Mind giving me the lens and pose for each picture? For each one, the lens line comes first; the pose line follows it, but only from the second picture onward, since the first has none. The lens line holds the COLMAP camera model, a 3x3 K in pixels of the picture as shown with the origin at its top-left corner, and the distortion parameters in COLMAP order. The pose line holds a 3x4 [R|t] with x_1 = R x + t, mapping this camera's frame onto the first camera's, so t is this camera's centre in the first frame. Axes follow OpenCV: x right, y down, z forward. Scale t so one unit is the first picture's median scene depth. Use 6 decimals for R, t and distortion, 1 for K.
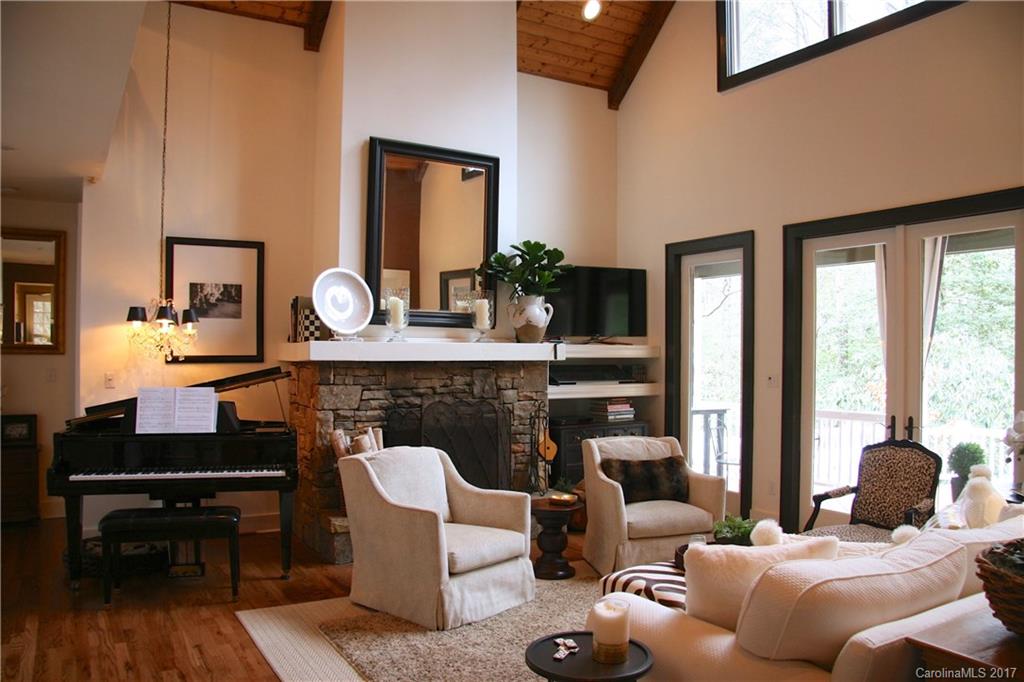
lens RADIAL K [[776.7, 0, 513.9], [0, 776.7, 354.0], [0, 0, 1]] dist [-0.186900, 0.138458]
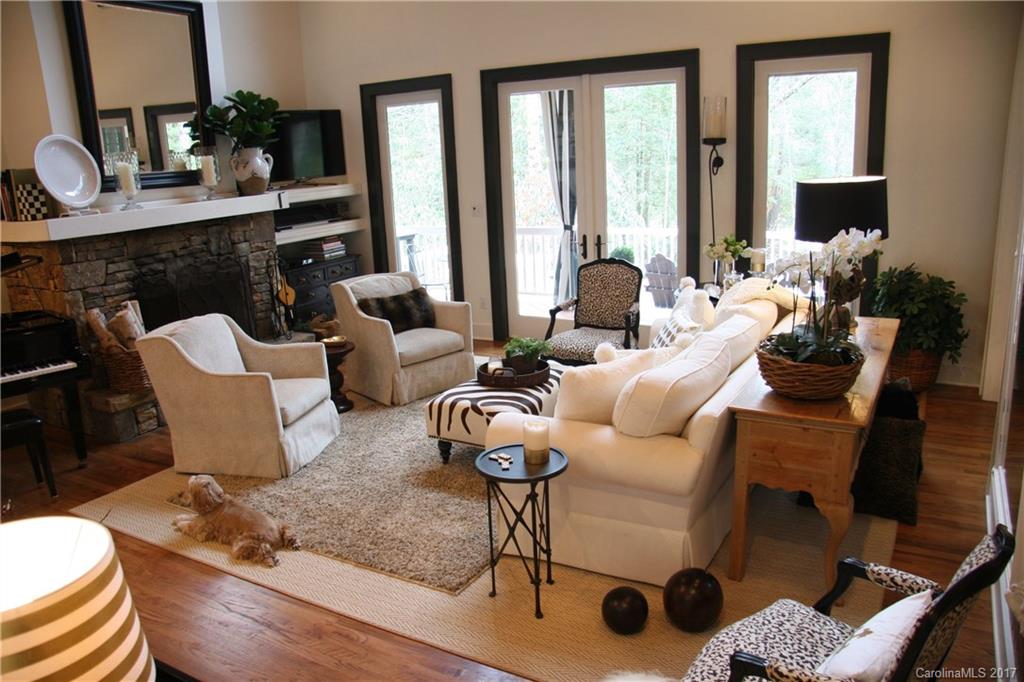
lens RADIAL K [[776.7, 0, 513.9], [0, 776.7, 354.0], [0, 0, 1]] dist [-0.186900, 0.138458]
pose [[0.873078, -0.167448, 0.457925, -0.197918], [0.050240, 0.965076, 0.257108, -0.057848], [-0.484985, -0.201470, 0.850999, -0.058143]]
